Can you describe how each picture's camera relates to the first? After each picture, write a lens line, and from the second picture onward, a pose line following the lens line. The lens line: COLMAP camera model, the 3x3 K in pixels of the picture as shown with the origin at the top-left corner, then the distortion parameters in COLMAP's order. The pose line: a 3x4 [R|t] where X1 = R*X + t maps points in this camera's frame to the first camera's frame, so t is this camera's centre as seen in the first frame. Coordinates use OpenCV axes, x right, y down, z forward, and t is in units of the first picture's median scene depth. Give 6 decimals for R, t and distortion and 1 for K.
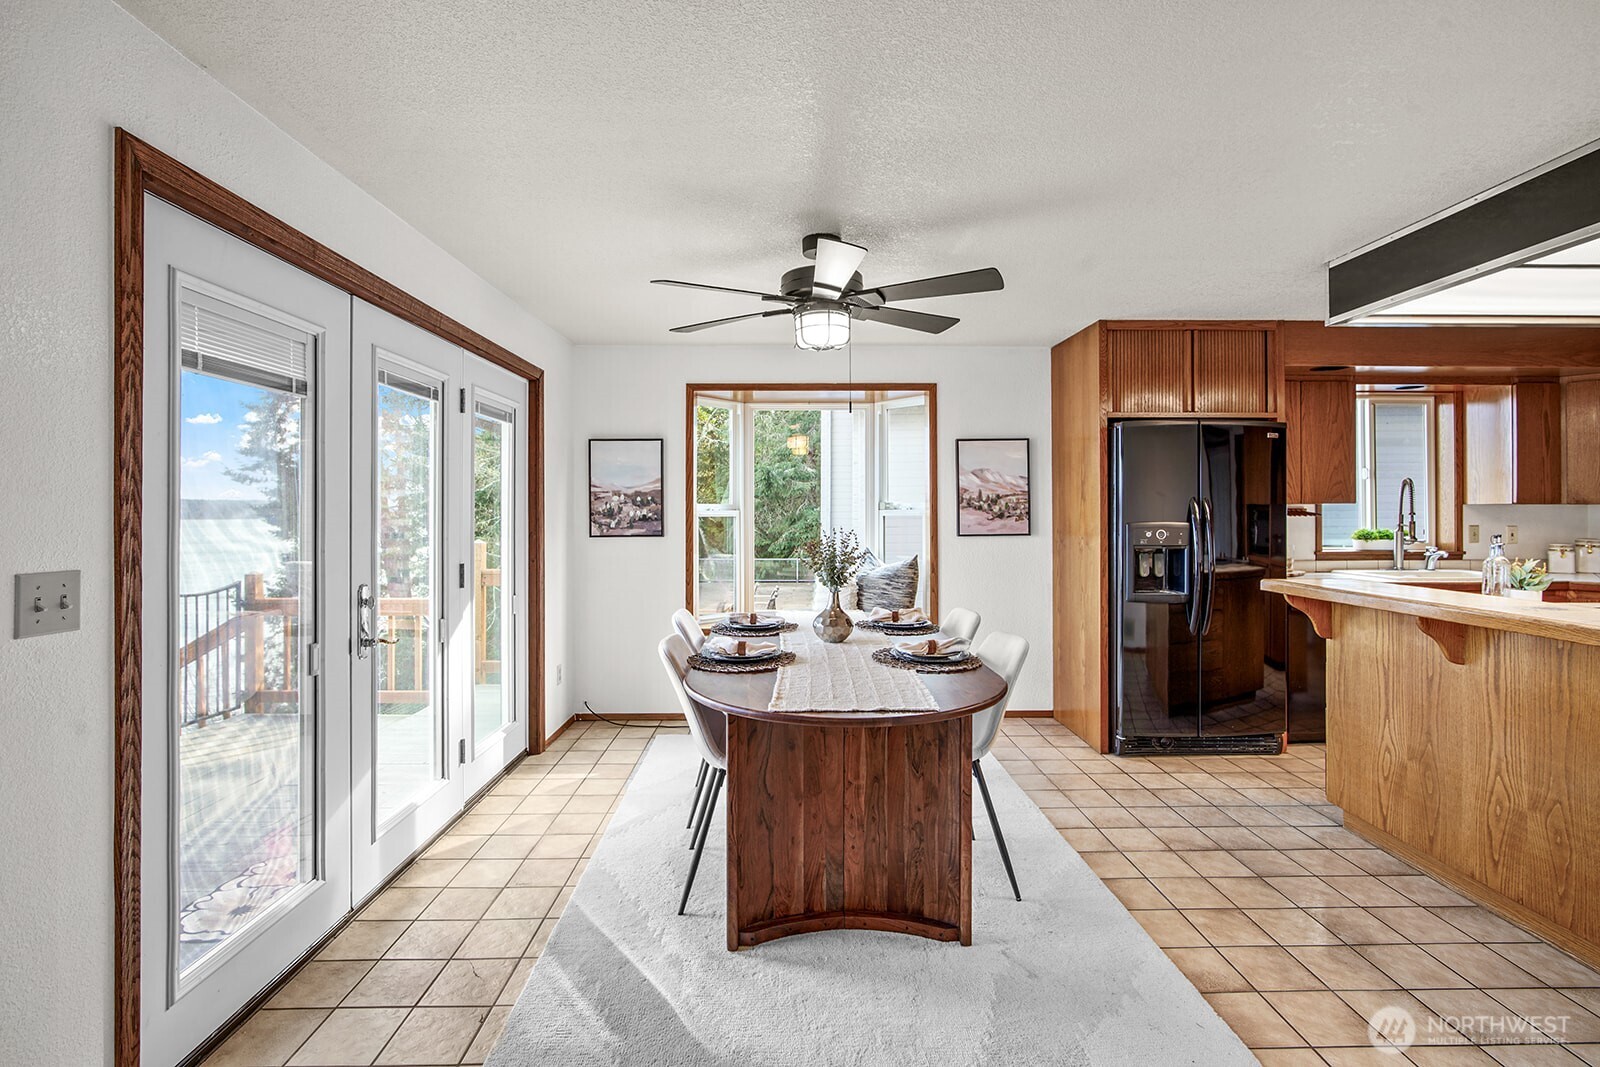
lens RADIAL K [[734.7, 0, 803.2], [0, 734.7, 526.4], [0, 0, 1]] dist [-0.003869, -0.000306]
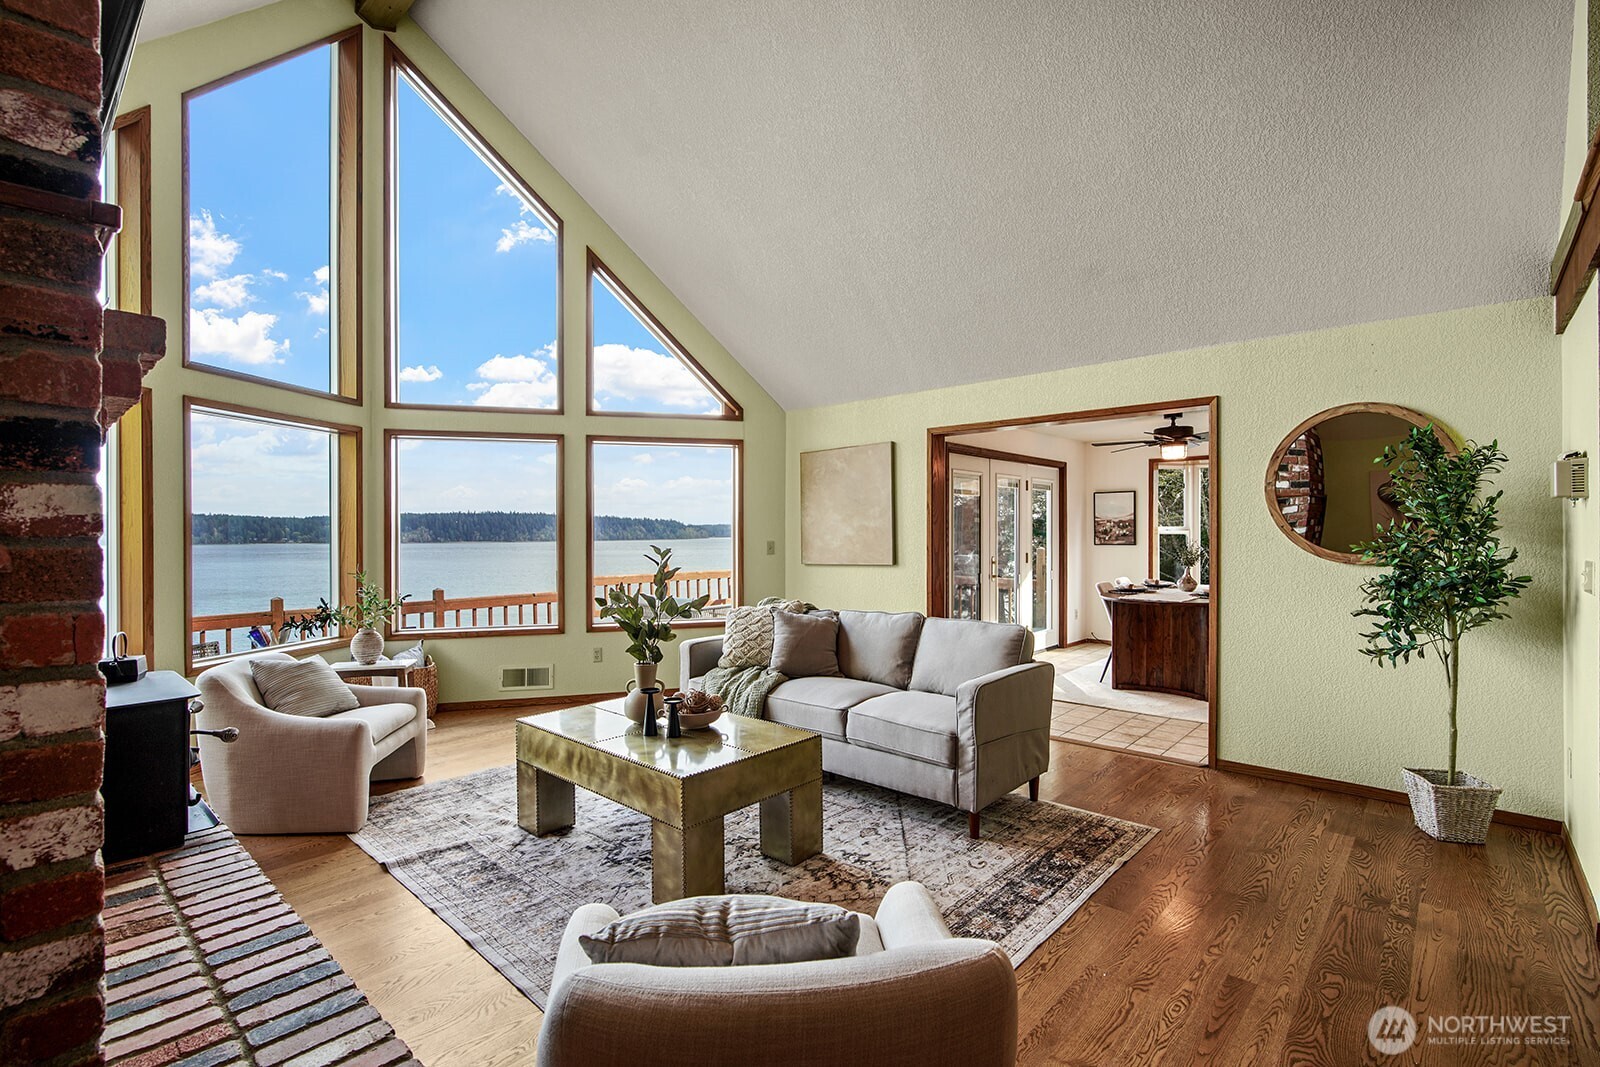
lens RADIAL K [[734.7, 0, 795.6], [0, 734.7, 535.3], [0, 0, 1]] dist [-0.003869, -0.000306]
pose [[0.722474, 0.001632, -0.691396, 0.469520], [-0.010023, 0.999917, -0.008114, 0.013621], [0.691325, 0.012792, 0.722431, -0.910161]]
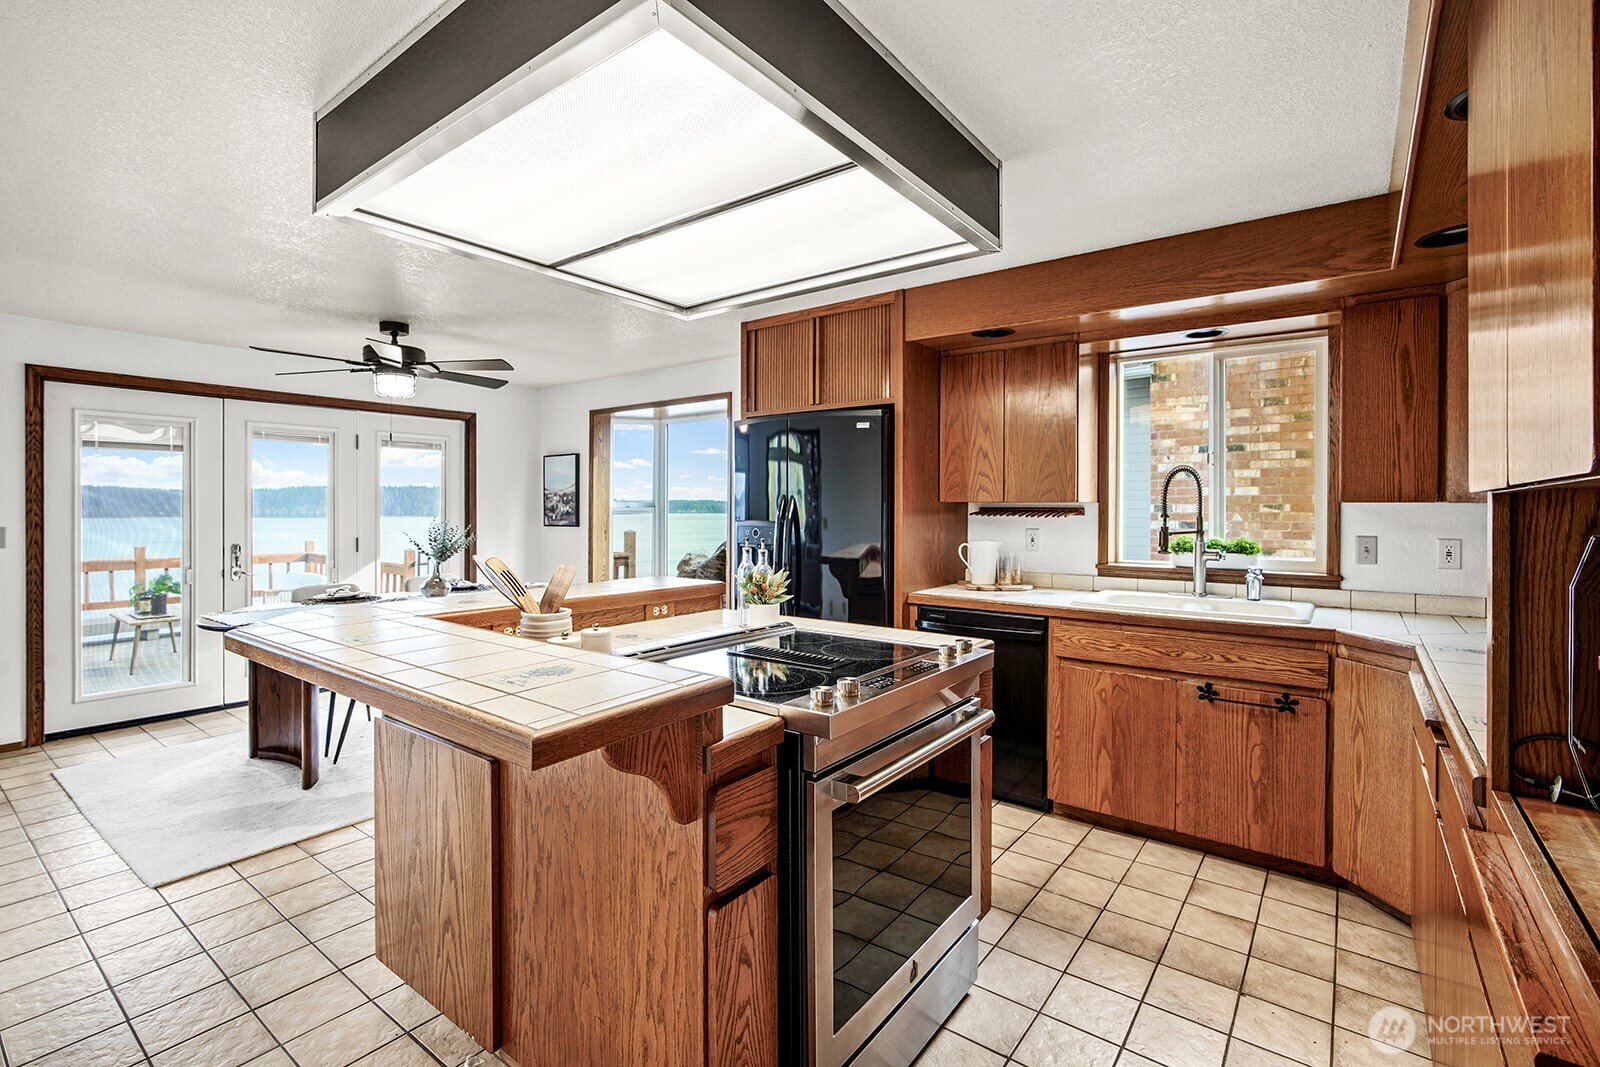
lens RADIAL K [[734.7, 0, 808.0], [0, 734.7, 516.1], [0, 0, 1]] dist [-0.003869, -0.000306]
pose [[0.780354, 0.010893, -0.625243, 1.010169], [-0.019118, 0.999796, -0.006442, -0.005185], [0.625045, 0.016980, 0.780404, 0.229131]]
